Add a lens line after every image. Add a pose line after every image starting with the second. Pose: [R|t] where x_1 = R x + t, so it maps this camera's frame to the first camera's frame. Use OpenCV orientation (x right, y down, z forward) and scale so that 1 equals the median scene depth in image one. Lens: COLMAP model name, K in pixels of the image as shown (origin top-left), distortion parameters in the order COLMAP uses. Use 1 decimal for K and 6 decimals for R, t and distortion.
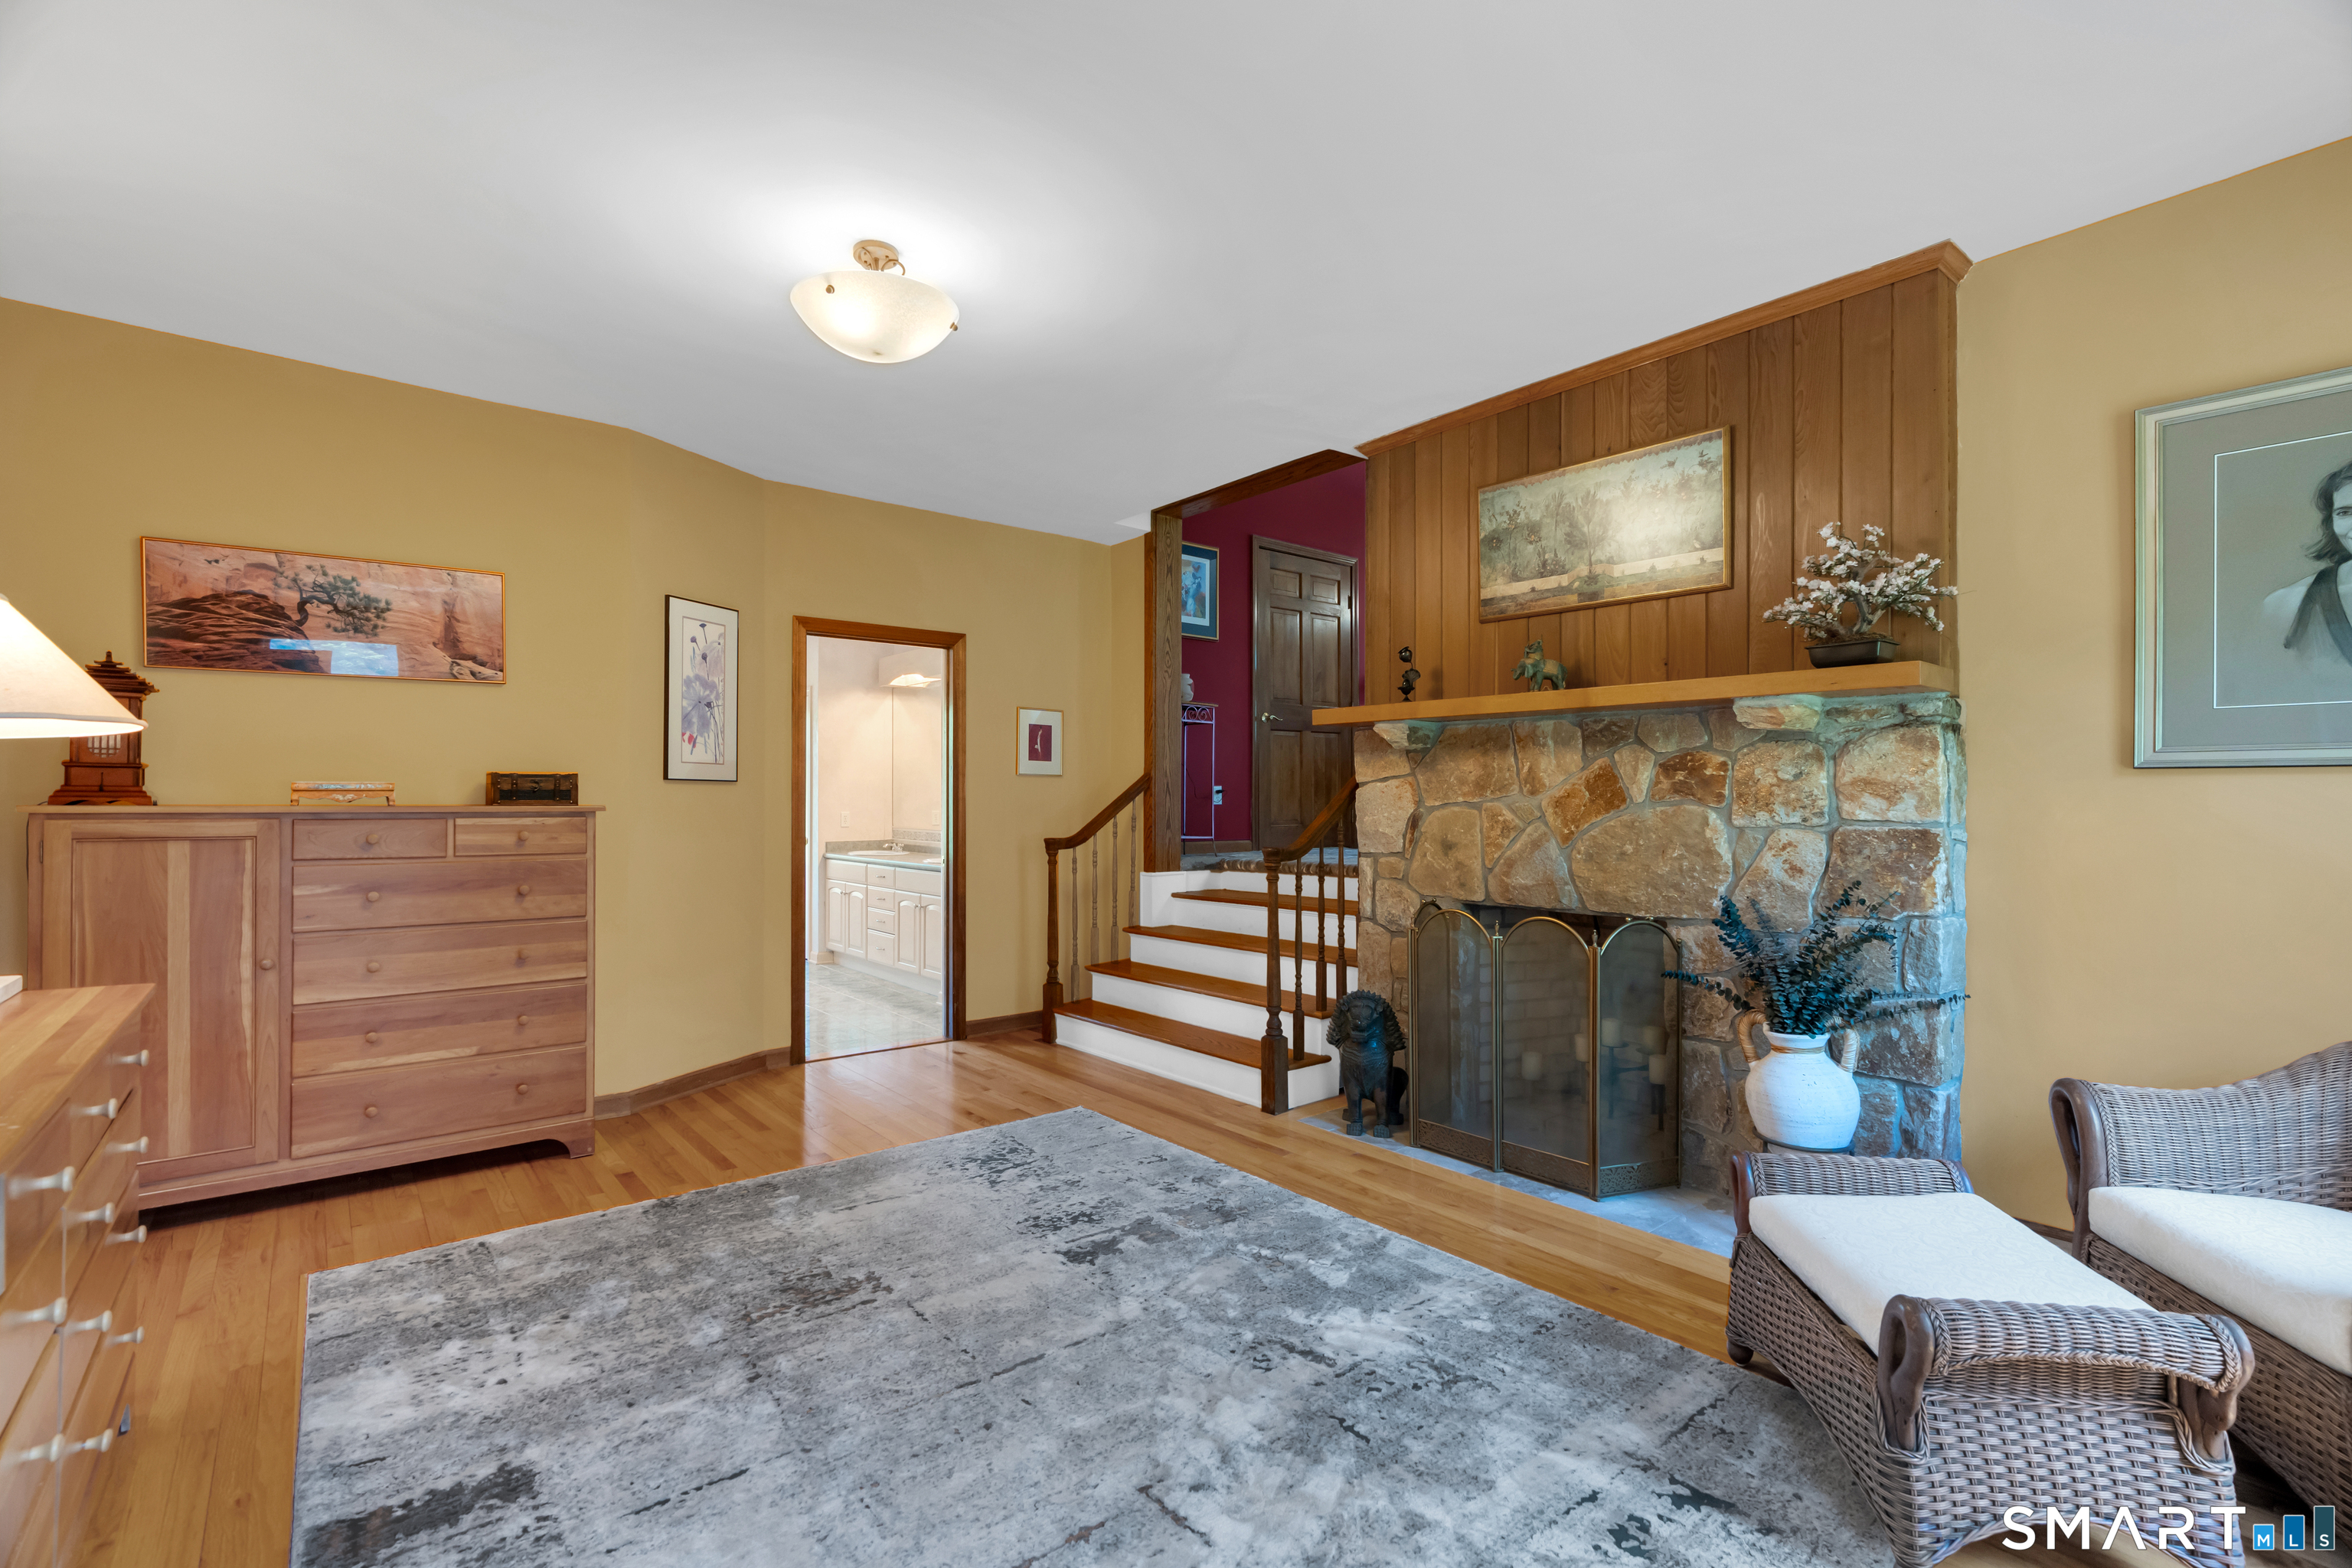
lens RADIAL K [[1076.5, 0, 1172.9], [0, 1076.5, 795.6], [0, 0, 1]] dist [-0.000768, -0.000137]
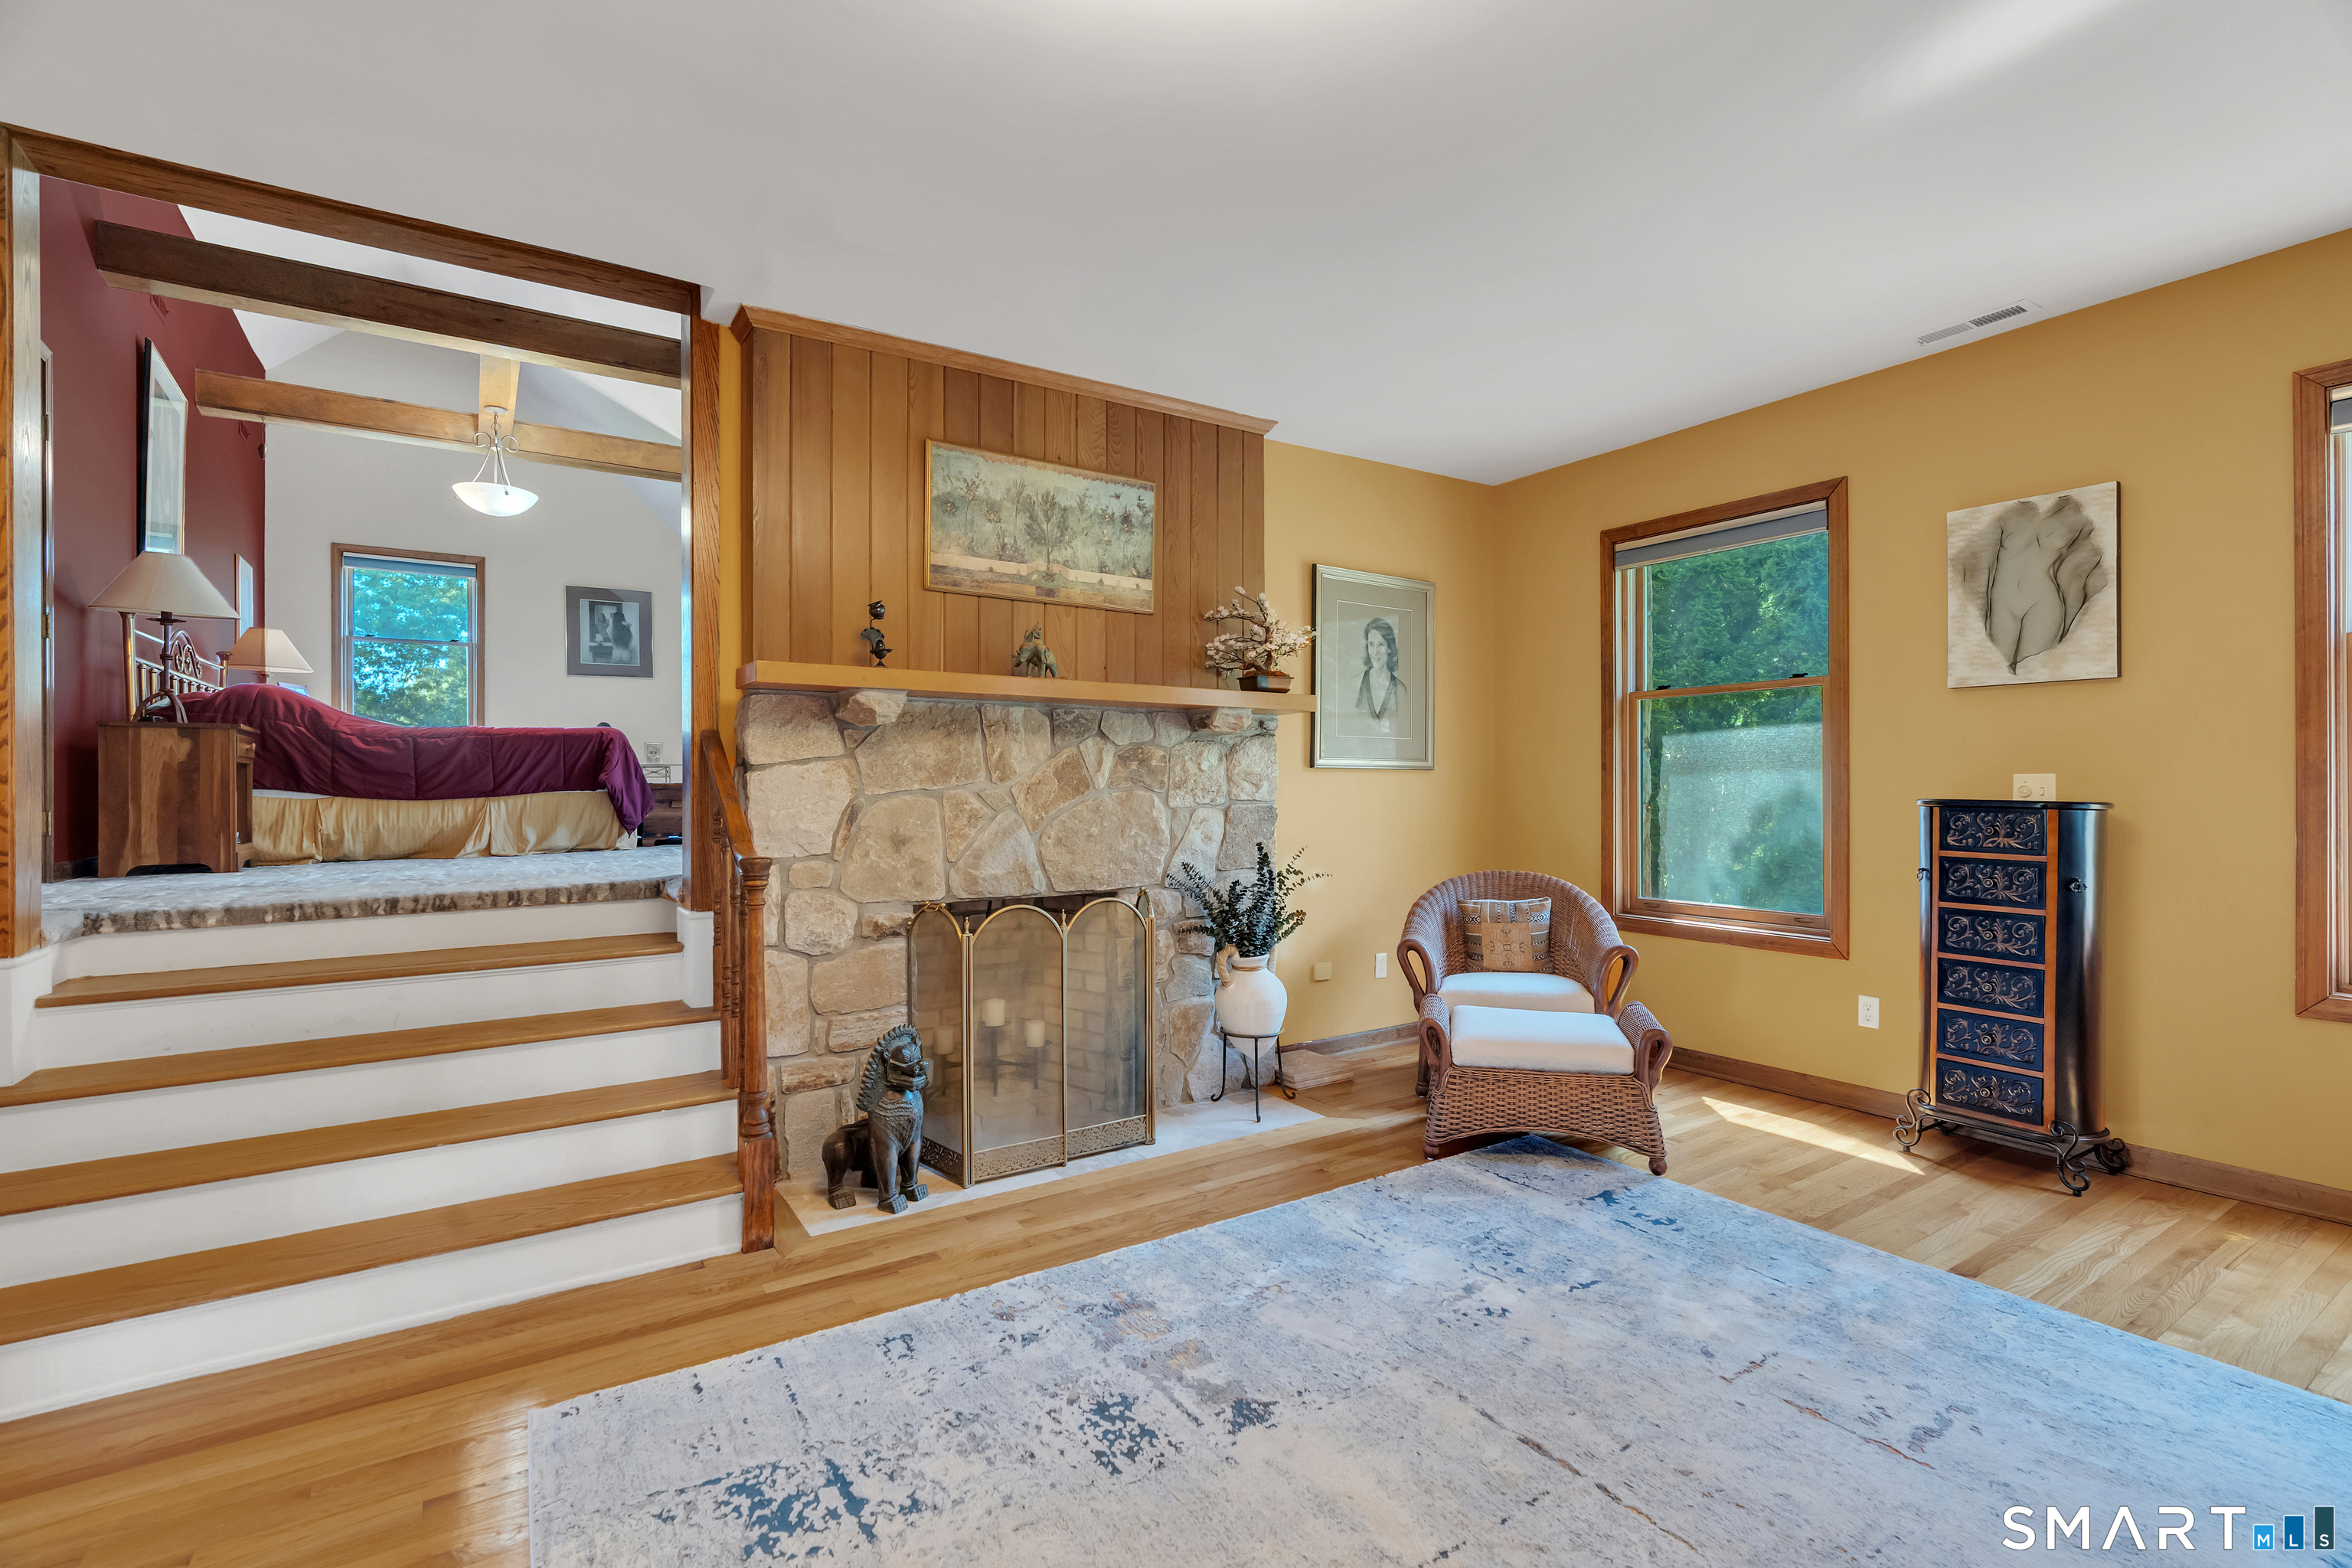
lens RADIAL K [[1075.2, 0, 1188.2], [0, 1075.2, 787.9], [0, 0, 1]] dist [-0.000854, -0.000201]
pose [[0.090063, 0.000496, 0.995936, -0.632620], [0.002231, 0.999997, -0.000700, 0.006125], [-0.995934, 0.002285, 0.090061, 0.760141]]
